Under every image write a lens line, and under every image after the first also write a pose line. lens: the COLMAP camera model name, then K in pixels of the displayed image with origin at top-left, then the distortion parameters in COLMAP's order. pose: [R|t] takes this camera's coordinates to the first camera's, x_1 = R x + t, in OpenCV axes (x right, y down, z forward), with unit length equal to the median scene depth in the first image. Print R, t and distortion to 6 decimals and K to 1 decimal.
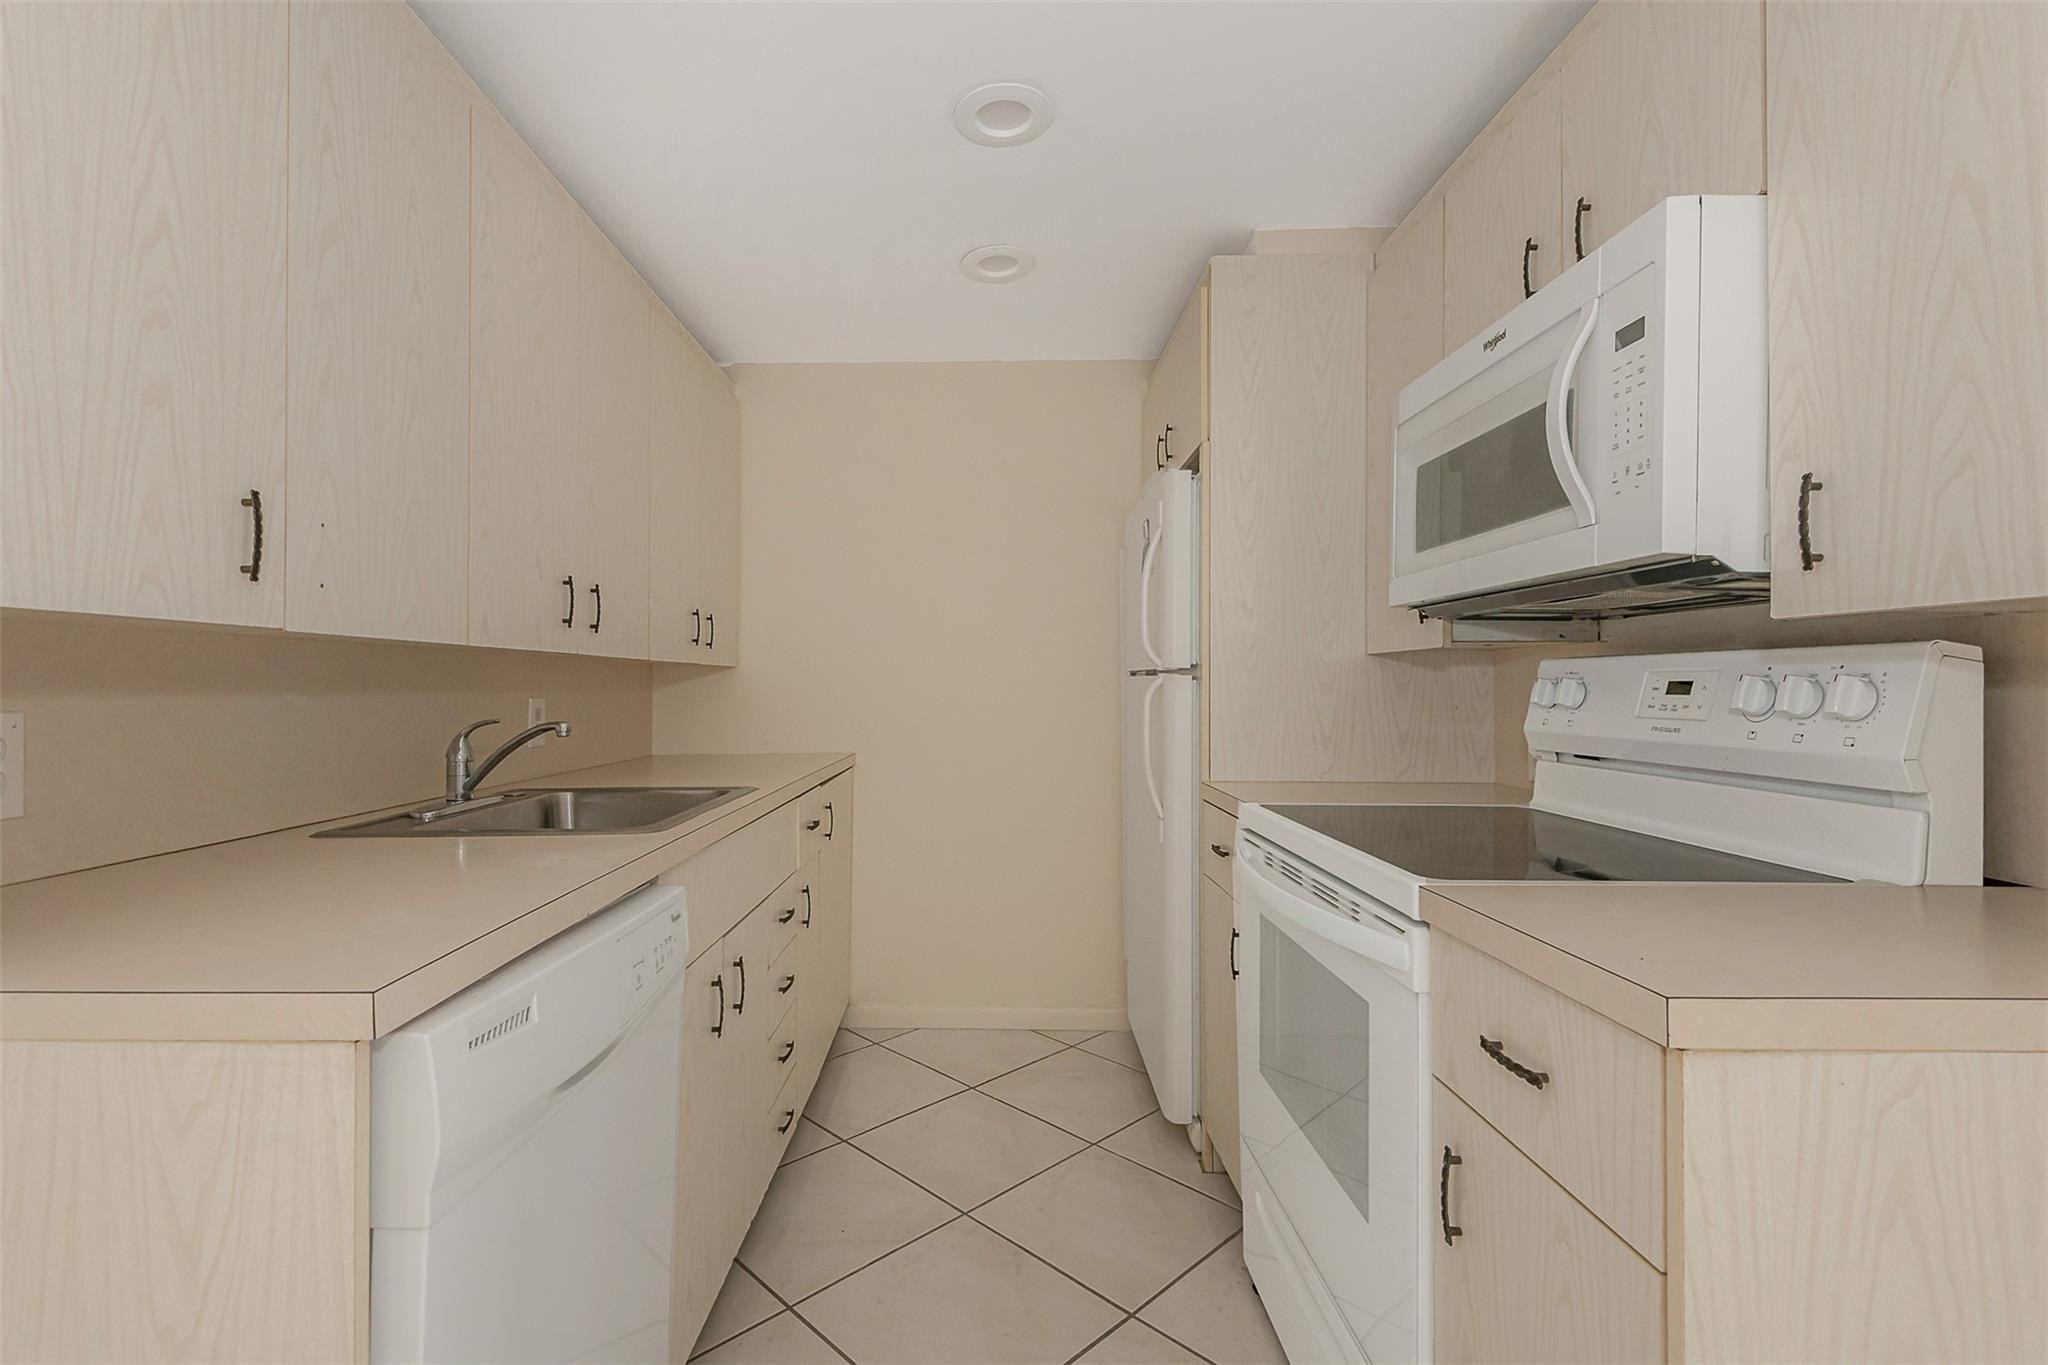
lens RADIAL K [[887.8, 0, 987.8], [0, 887.8, 681.8], [0, 0, 1]] dist [0.001103, -0.000215]
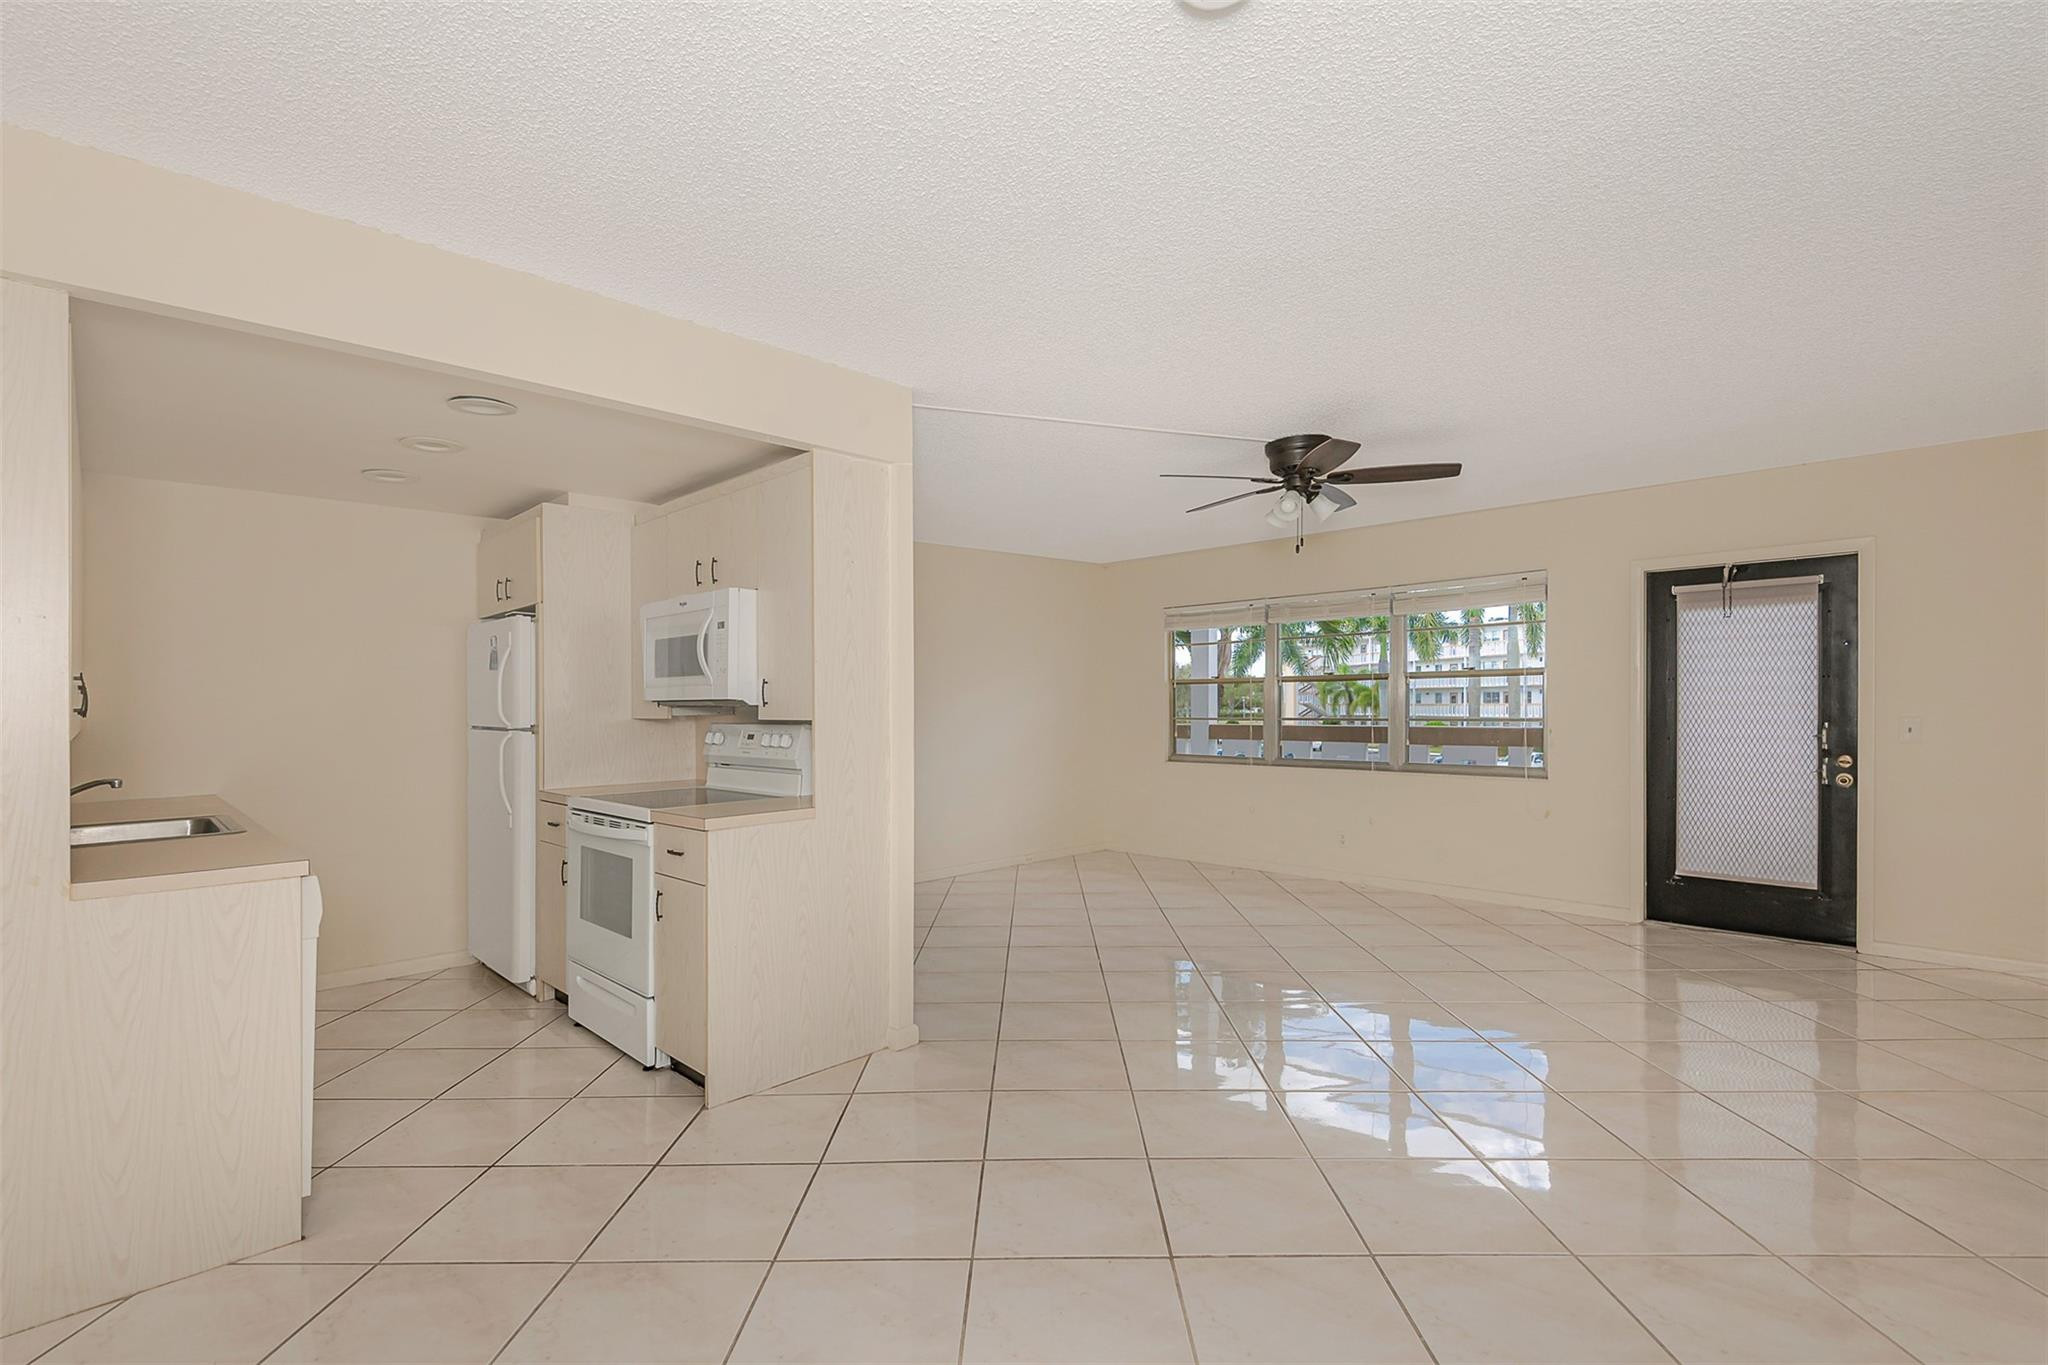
lens RADIAL K [[808.5, 0, 1037.5], [0, 808.5, 703.2], [0, 0, 1]] dist [-0.001229, -0.000522]
pose [[0.647389, 0.002007, 0.762157, -0.515880], [0.001531, 0.999991, -0.003934, -0.082333], [-0.762158, 0.003714, 0.647380, -1.216441]]
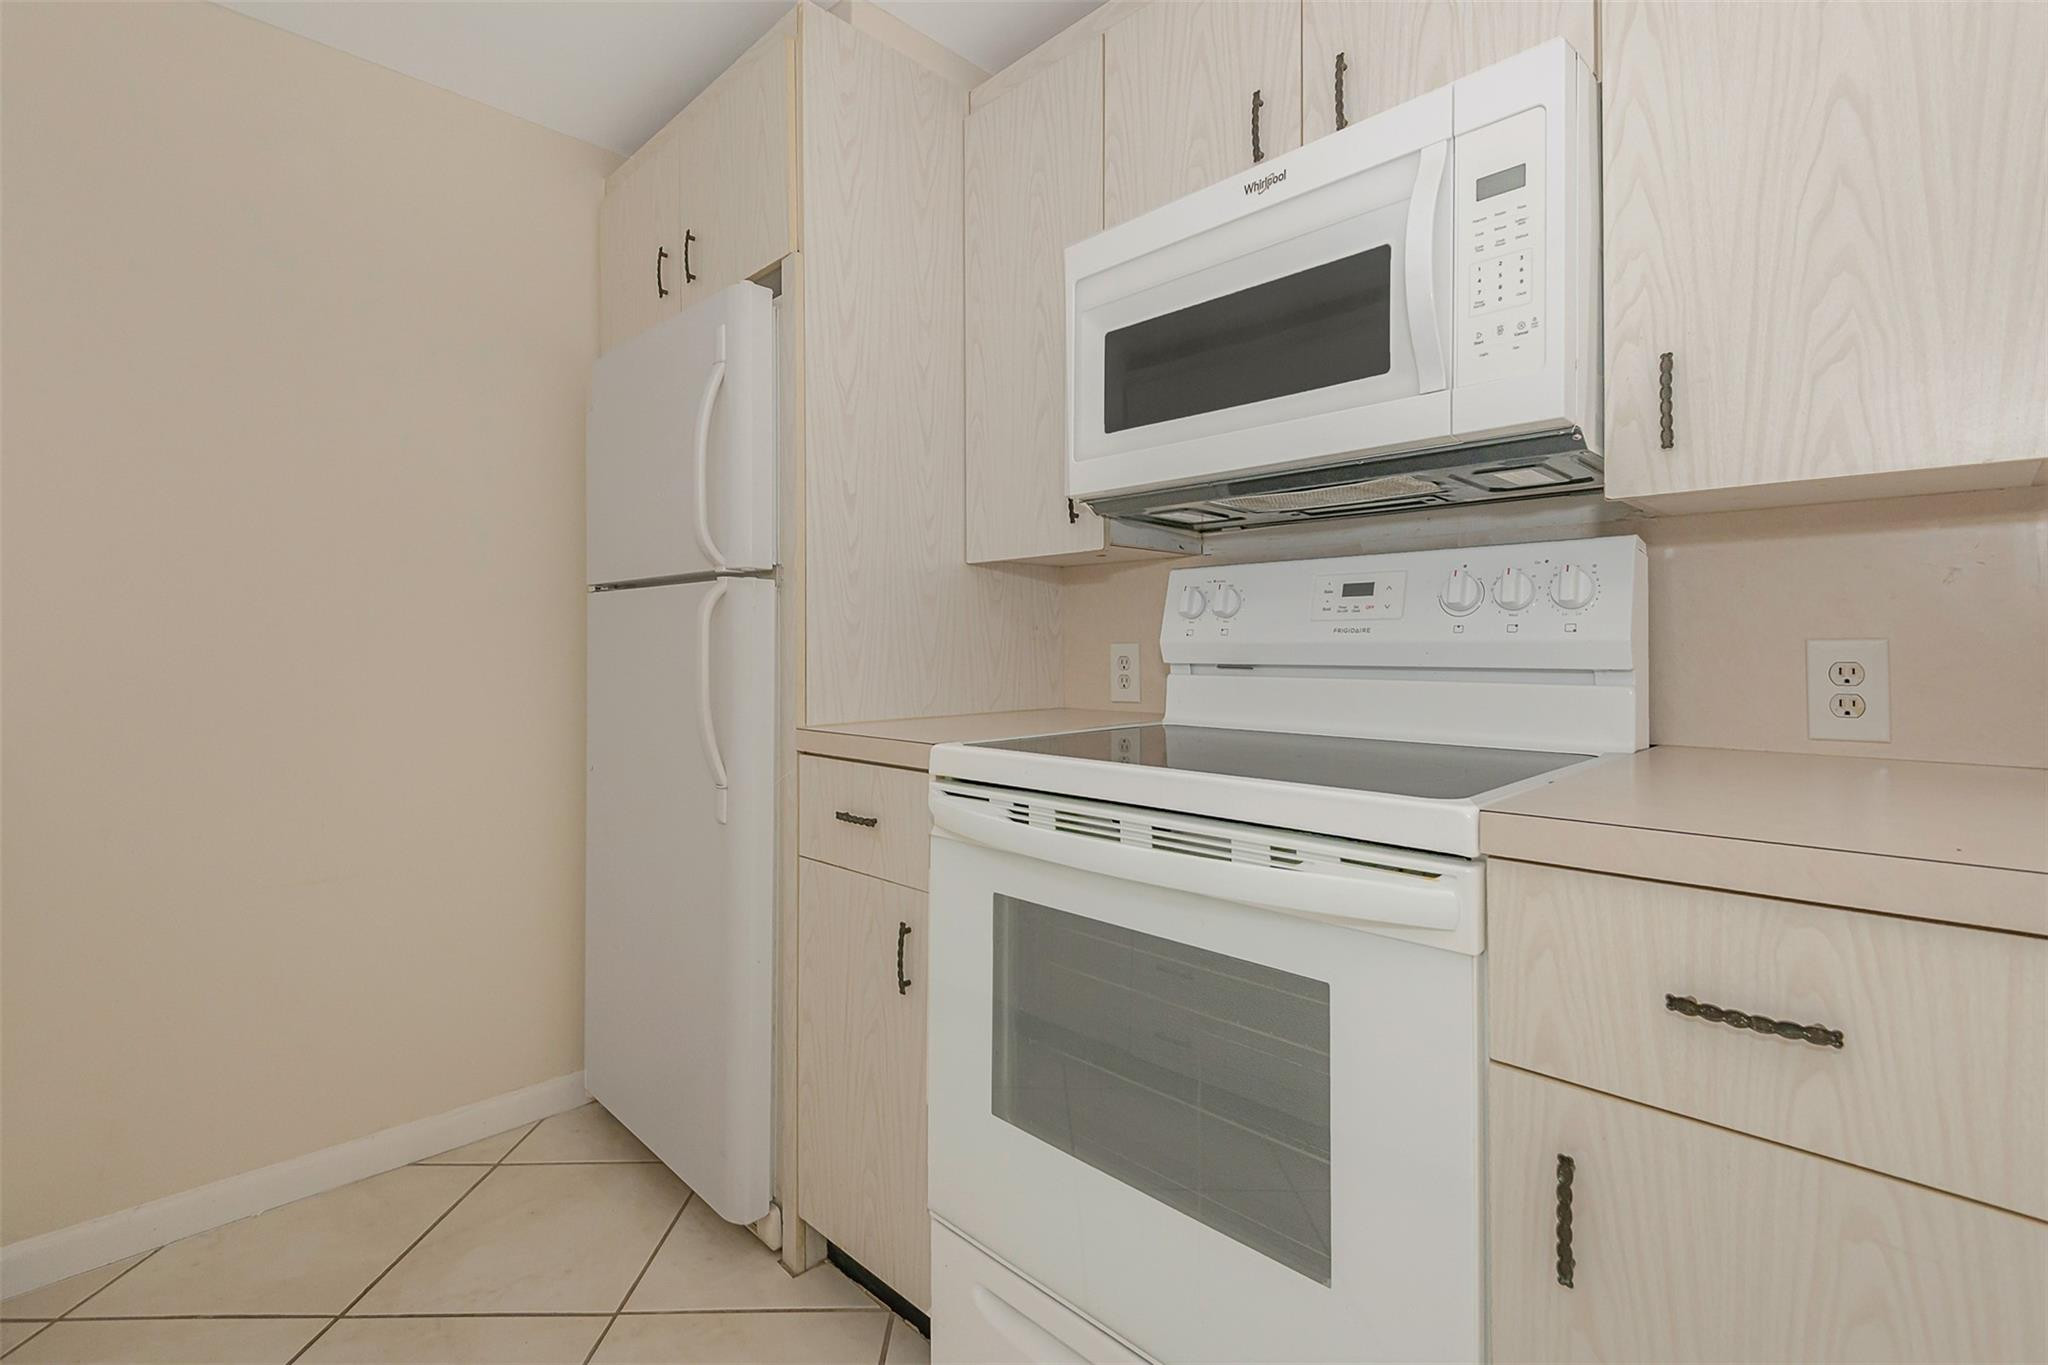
lens RADIAL K [[911.1, 0, 1018.2], [0, 911.1, 639.9], [0, 0, 1]] dist [0.023754, -0.015714]
pose [[0.701353, -0.000397, 0.712814, -0.227149], [0.001293, 0.999999, -0.000716, 0.061319], [-0.712813, 0.001424, 0.701352, 0.514907]]
